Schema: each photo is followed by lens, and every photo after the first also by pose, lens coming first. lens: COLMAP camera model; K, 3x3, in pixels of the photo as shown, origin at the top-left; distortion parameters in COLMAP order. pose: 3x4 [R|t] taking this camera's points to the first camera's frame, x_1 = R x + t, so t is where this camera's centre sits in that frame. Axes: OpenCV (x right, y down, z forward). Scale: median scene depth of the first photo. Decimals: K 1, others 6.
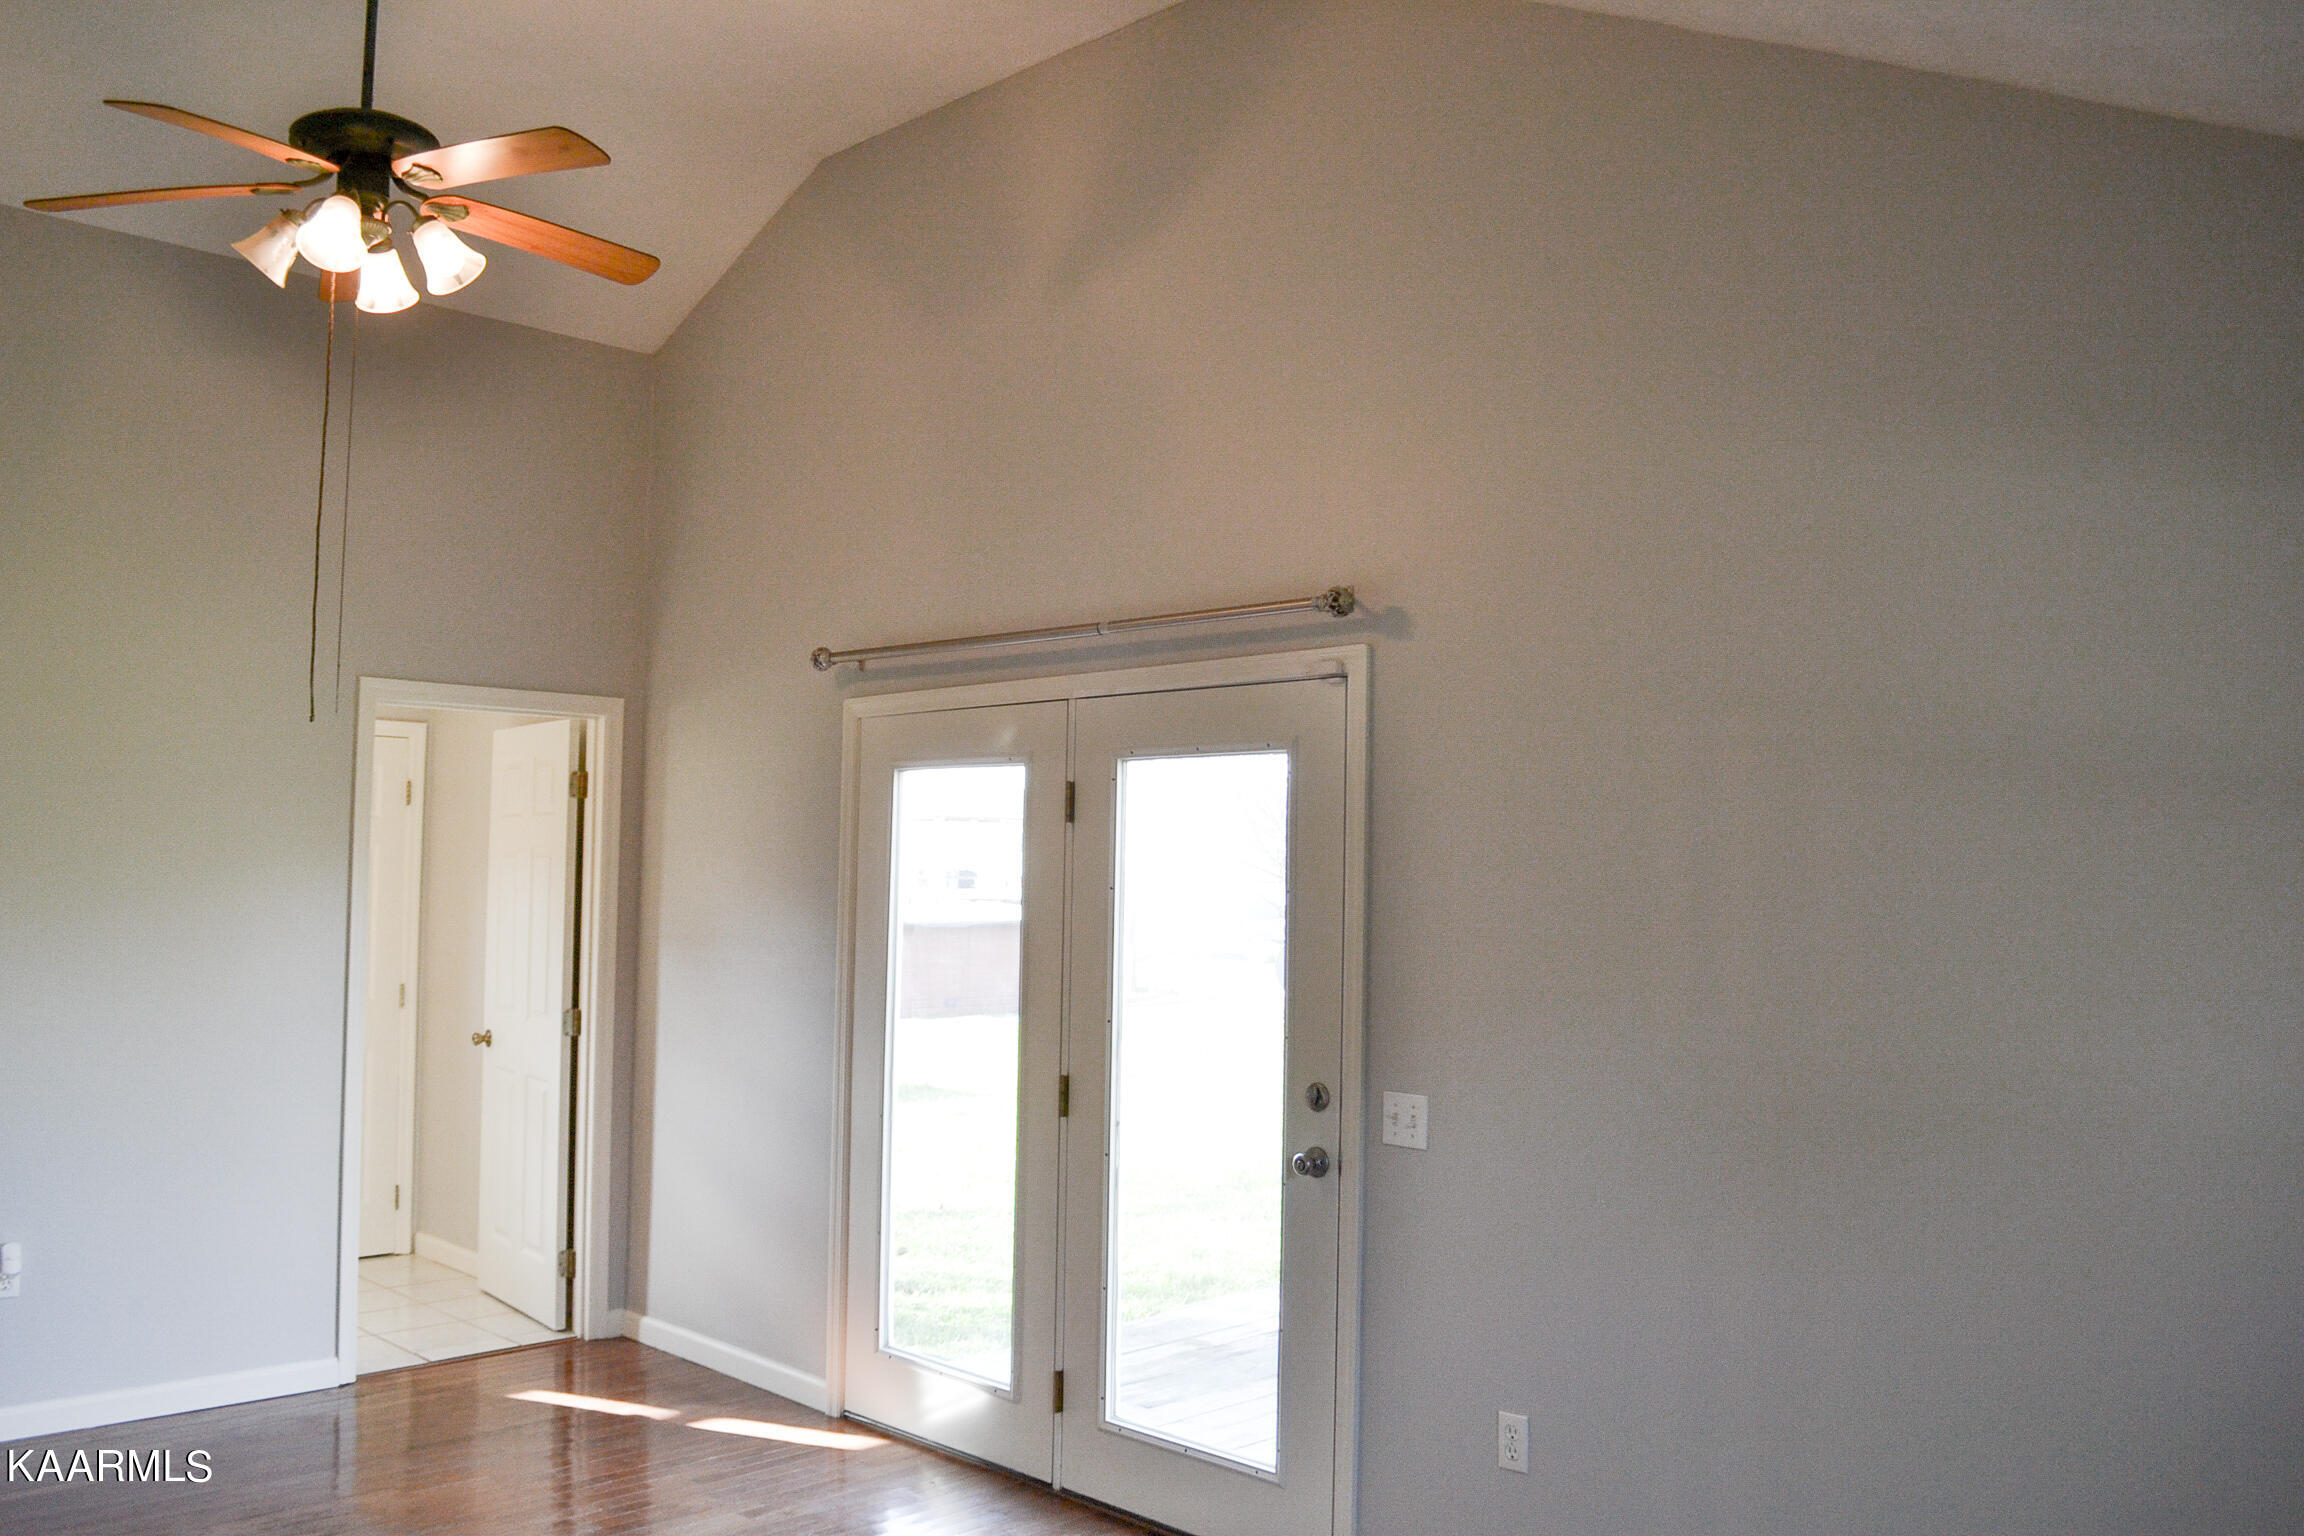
lens RADIAL K [[1857.6, 0, 1157.9], [0, 1857.6, 768.9], [0, 0, 1]] dist [-0.084341, 0.035308]
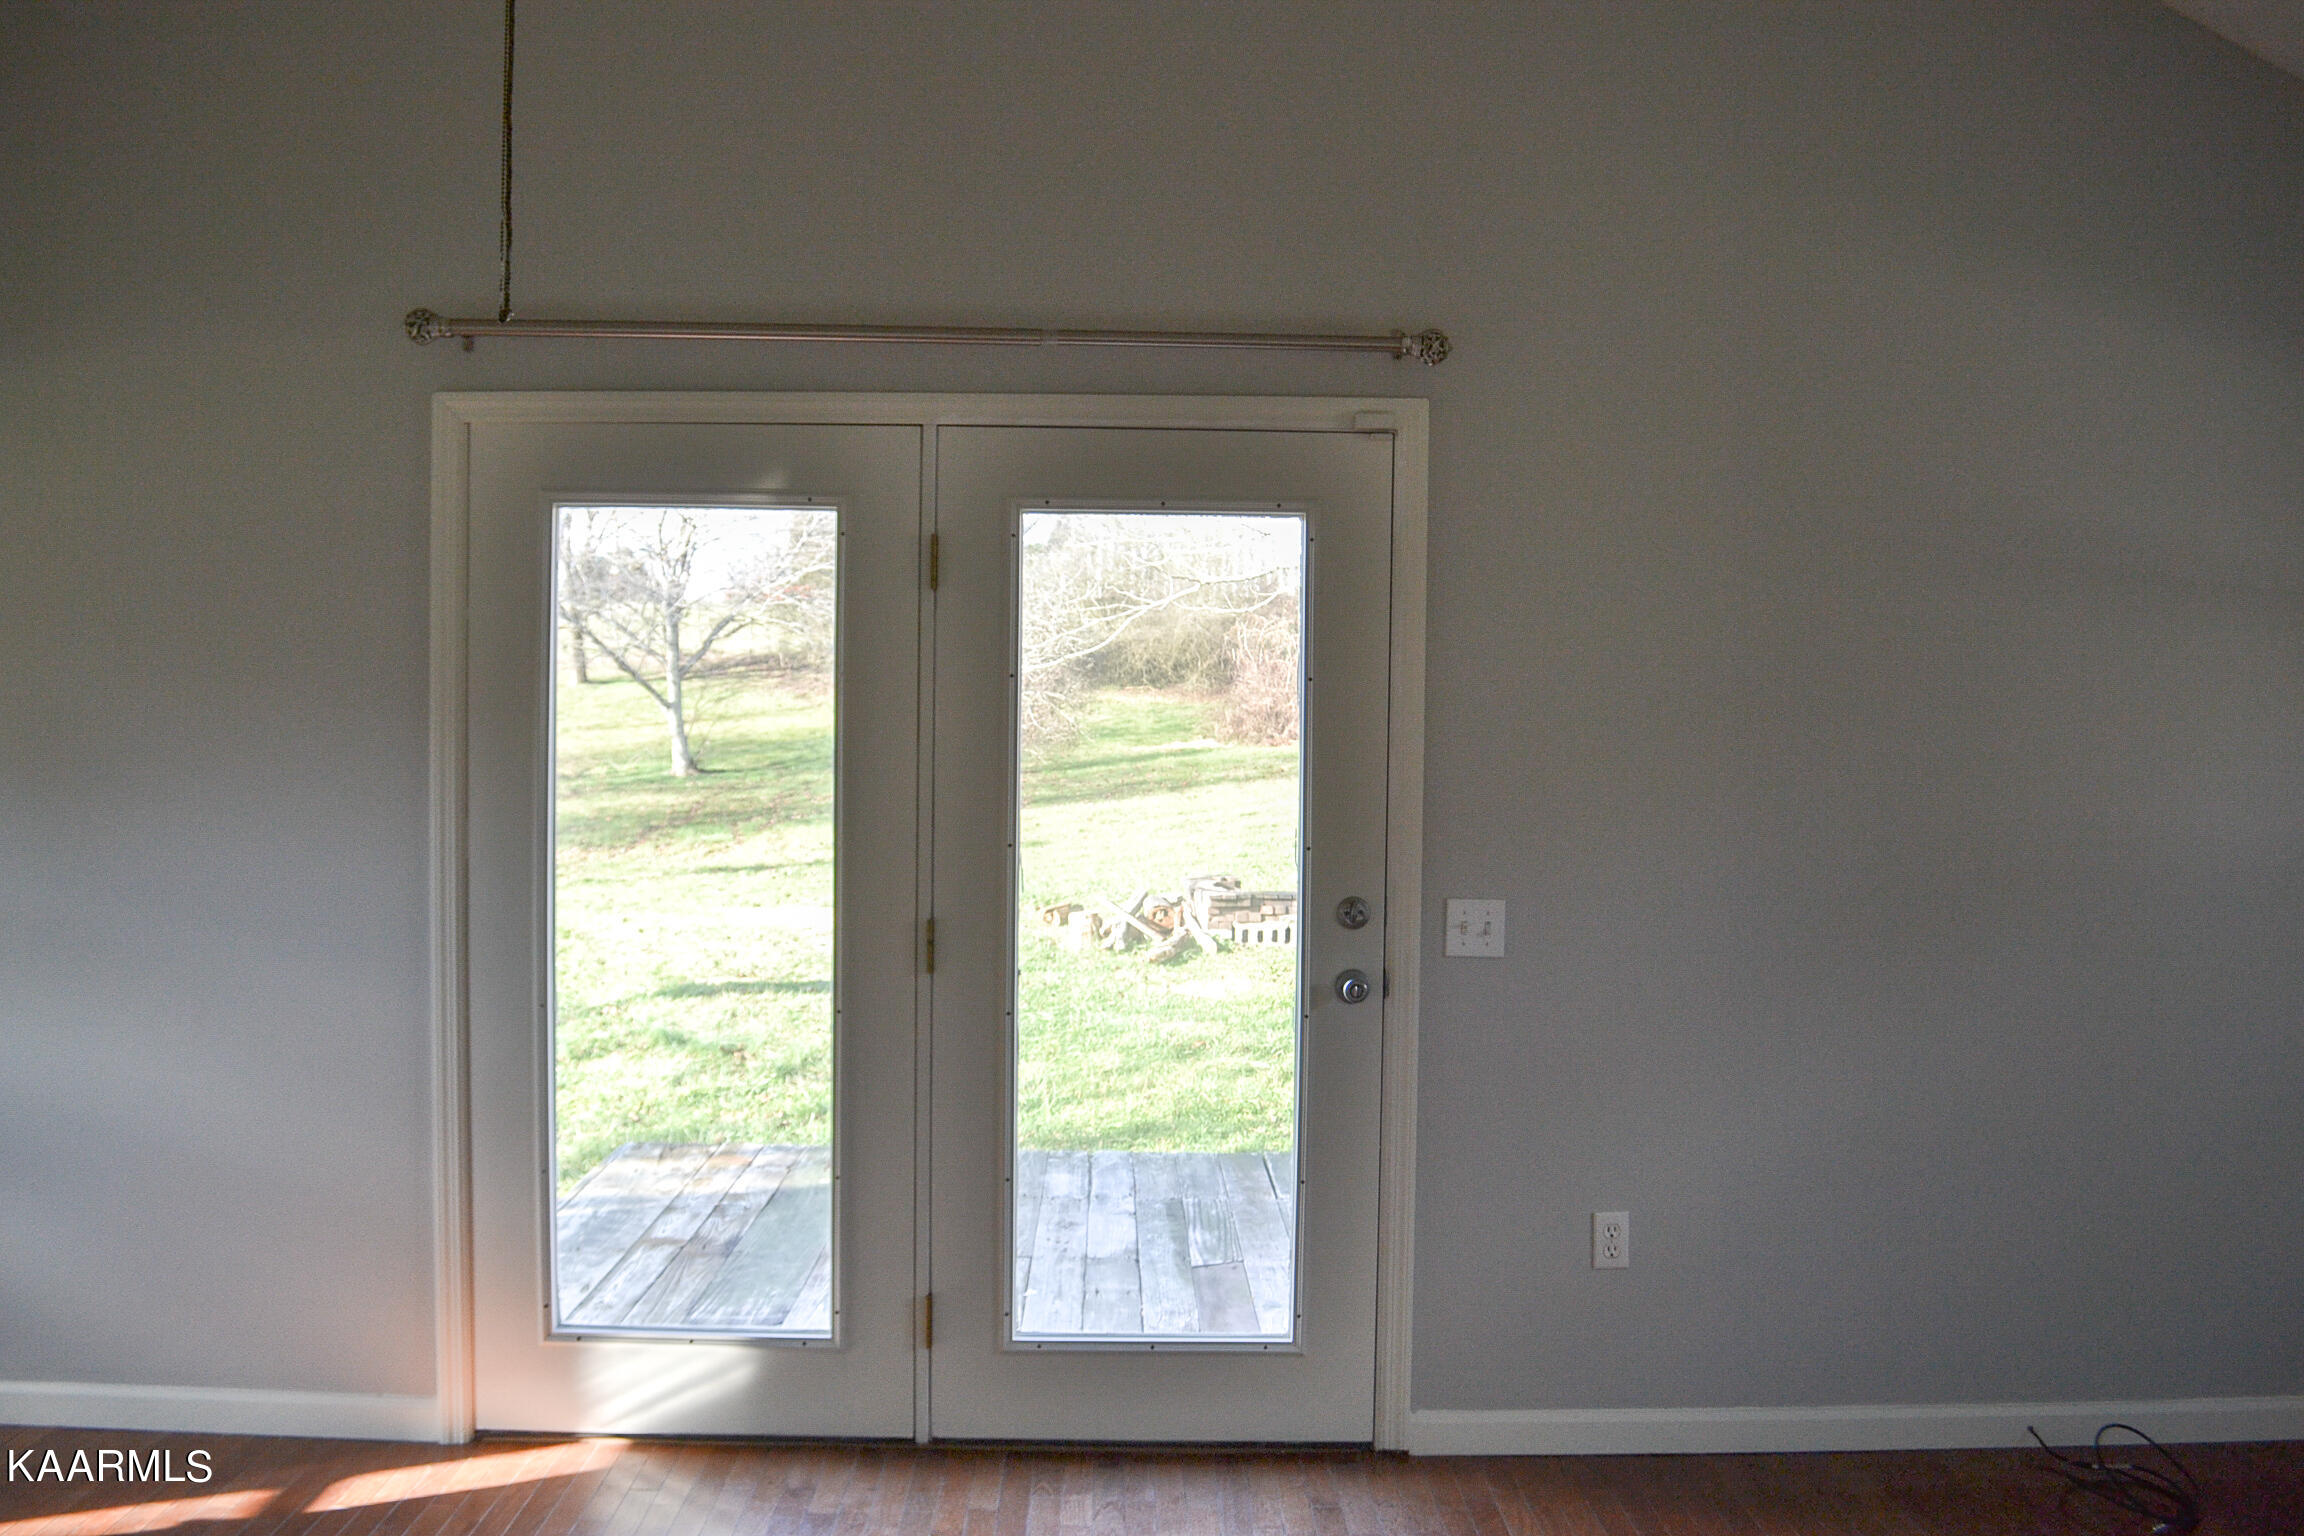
lens RADIAL K [[1857.6, 0, 1152.1], [0, 1857.6, 762.1], [0, 0, 1]] dist [-0.084341, 0.035308]
pose [[0.705879, -0.031137, 0.707647, -0.575528], [-0.041798, 0.995462, 0.085494, 0.032986], [-0.707098, -0.089927, 0.701374, 0.435887]]
